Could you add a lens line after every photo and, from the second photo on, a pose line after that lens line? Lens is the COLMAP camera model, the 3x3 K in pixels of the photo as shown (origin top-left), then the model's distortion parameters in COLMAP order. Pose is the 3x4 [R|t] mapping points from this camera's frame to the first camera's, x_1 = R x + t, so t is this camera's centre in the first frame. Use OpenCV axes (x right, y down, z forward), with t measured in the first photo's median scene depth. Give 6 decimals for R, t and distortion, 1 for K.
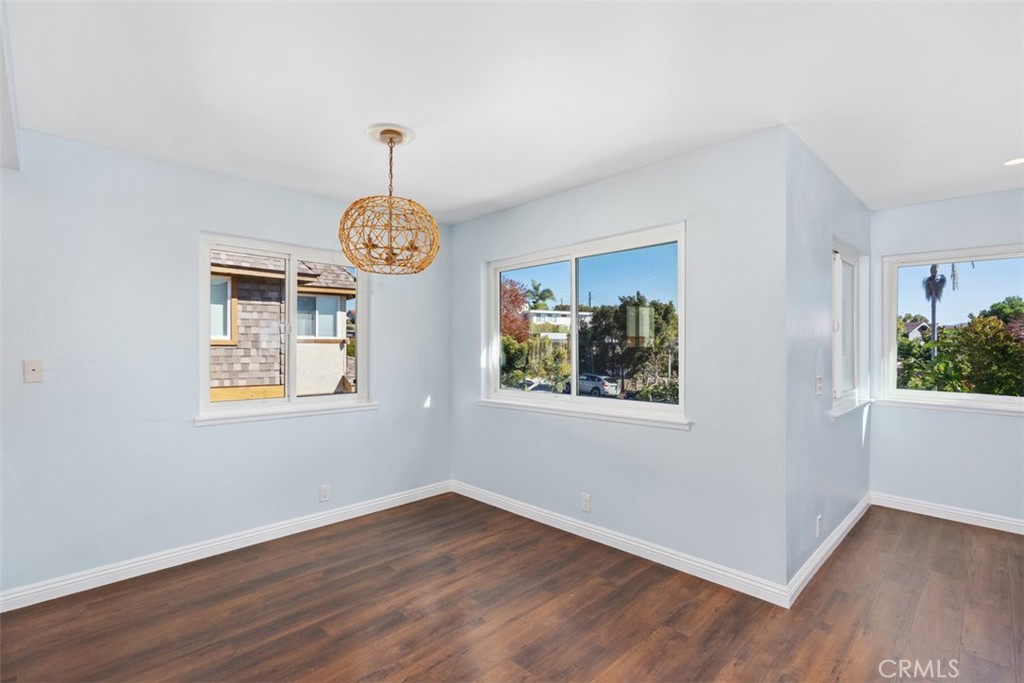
lens RADIAL K [[471.1, 0, 507.0], [0, 471.1, 342.2], [0, 0, 1]] dist [0.002644, 0.000404]
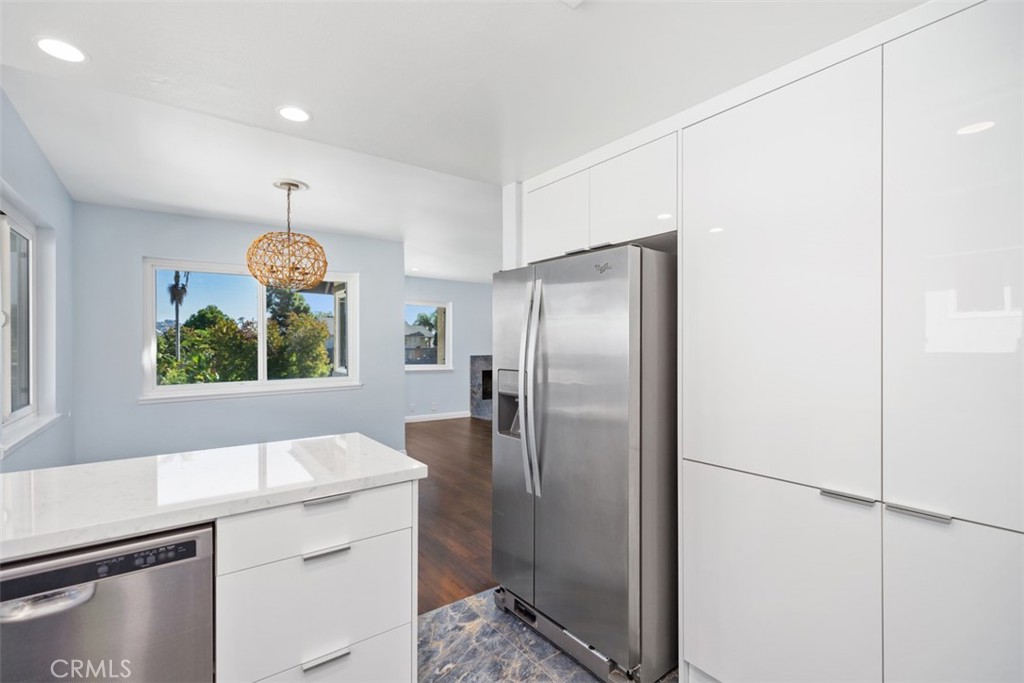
lens RADIAL K [[459.3, 0, 506.7], [0, 459.3, 347.2], [0, 0, 1]] dist [0.001010, 0.000053]
pose [[0.138355, -0.008132, 0.990349, -1.037581], [-0.008953, 0.999915, 0.009462, 0.001860], [-0.990342, -0.010175, 0.138270, 0.149485]]
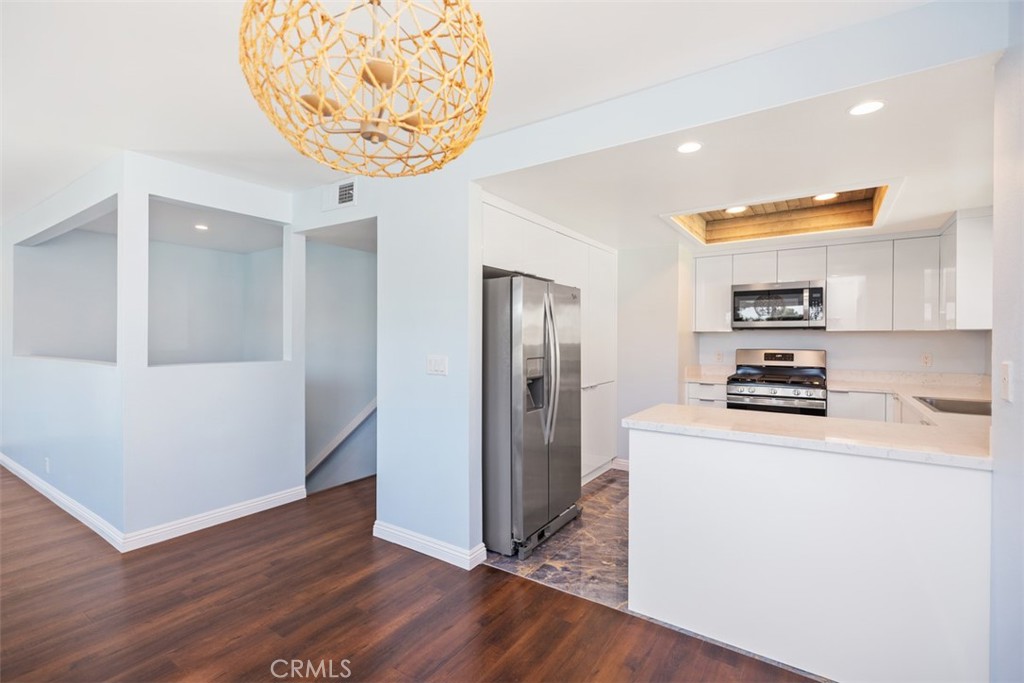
lens RADIAL K [[457.3, 0, 512.0], [0, 457.3, 341.5], [0, 0, 1]] dist [0.004349, 0.000121]
pose [[-0.979982, -0.001642, -0.199077, -0.205173], [-0.001729, 0.999998, 0.000262, 0.010035], [0.199077, 0.000601, -0.979984, 1.014137]]
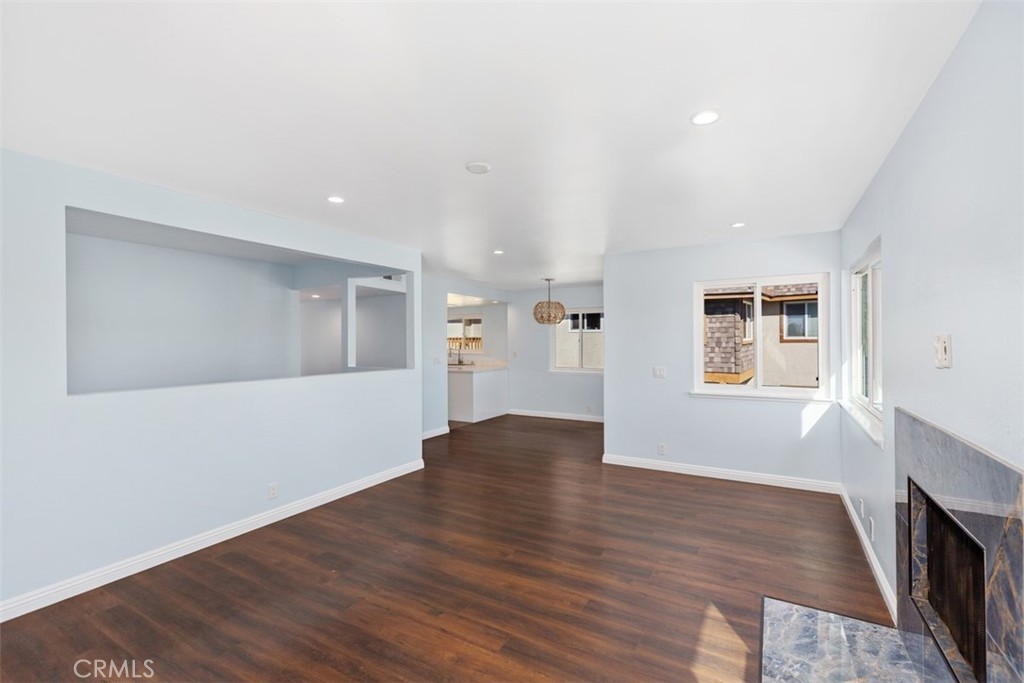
lens RADIAL K [[463.9, 0, 507.6], [0, 463.9, 327.0], [0, 0, 1]] dist [0.003271, 0.000344]
pose [[0.271246, -0.032486, -0.961962, 1.862834], [0.009047, 0.999472, -0.031202, -0.028913], [0.962468, -0.000240, 0.271396, -0.056026]]
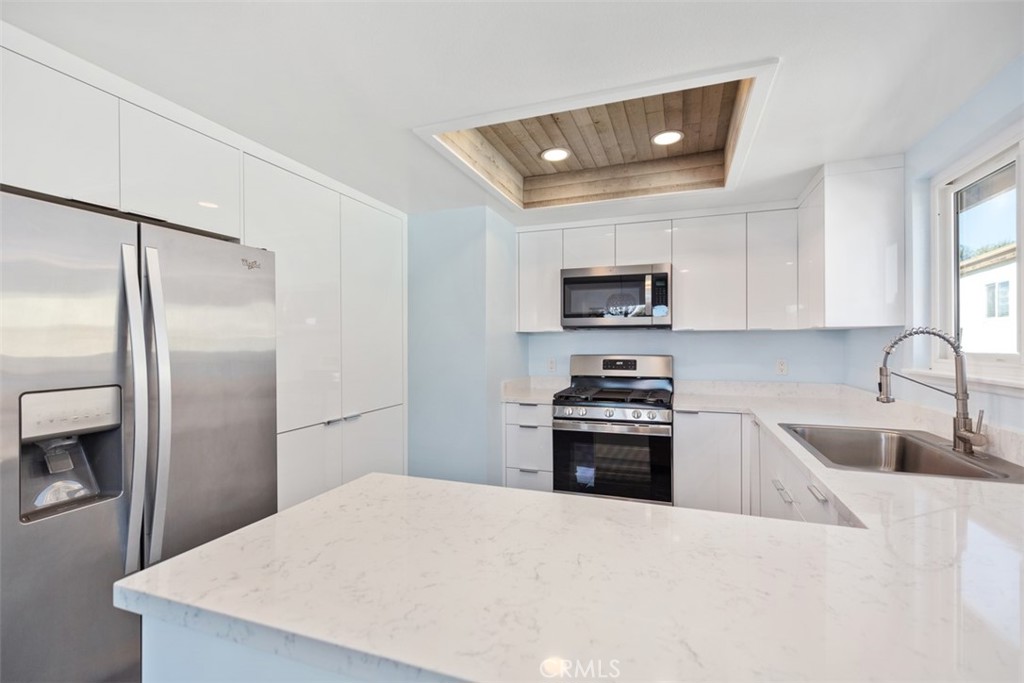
lens RADIAL K [[459.7, 0, 512.0], [0, 459.7, 341.5], [0, 0, 1]] dist [0.003034, 0.000142]
pose [[-0.901112, 0.001614, -0.433584, -0.560298], [0.004648, 0.999972, -0.005937, 0.007127], [0.433562, -0.007366, -0.901094, 0.693760]]
